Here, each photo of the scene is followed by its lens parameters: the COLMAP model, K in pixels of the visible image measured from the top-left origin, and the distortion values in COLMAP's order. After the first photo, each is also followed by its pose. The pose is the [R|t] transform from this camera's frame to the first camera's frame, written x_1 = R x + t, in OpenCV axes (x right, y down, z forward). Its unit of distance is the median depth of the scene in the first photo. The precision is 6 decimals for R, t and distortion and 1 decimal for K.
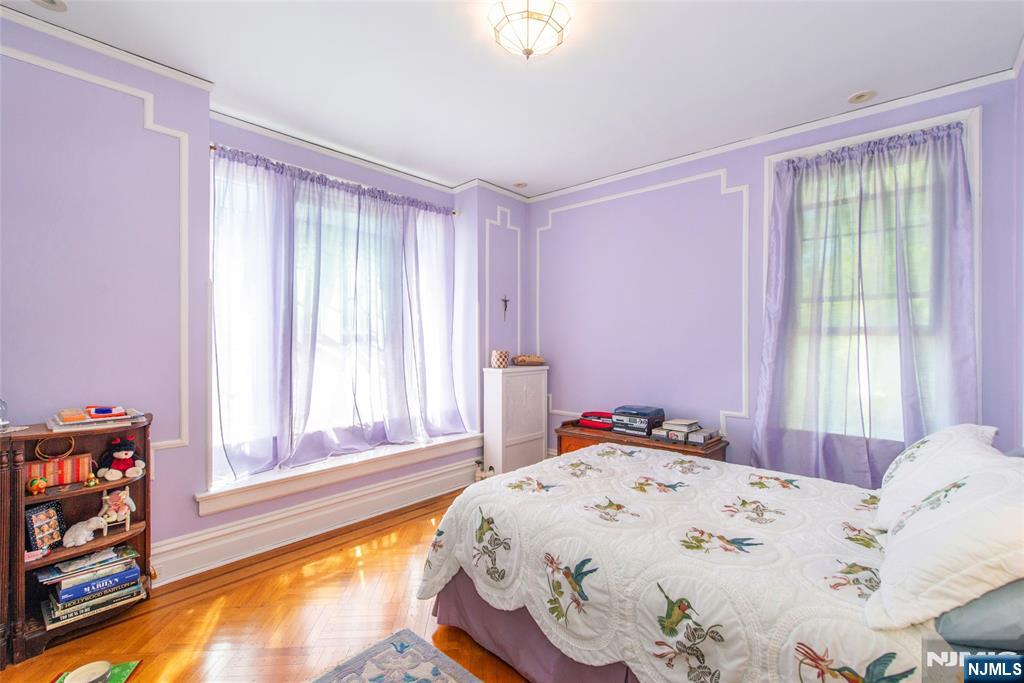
lens RADIAL K [[450.5, 0, 513.4], [0, 450.5, 345.2], [0, 0, 1]] dist [0.002015, 0.000128]
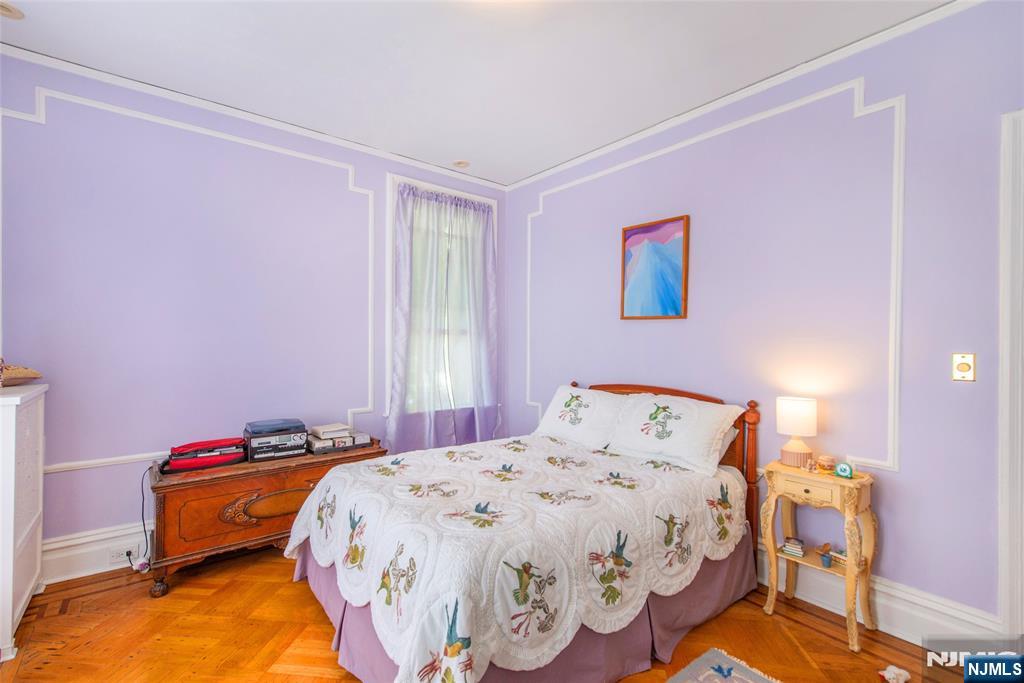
lens RADIAL K [[450.5, 0, 512.4], [0, 450.5, 336.9], [0, 0, 1]] dist [0.002015, 0.000128]
pose [[0.181713, 0.008449, 0.983315, -0.737590], [0.001758, 0.999959, -0.008917, -0.005242], [-0.983350, 0.003349, 0.181691, 0.778182]]
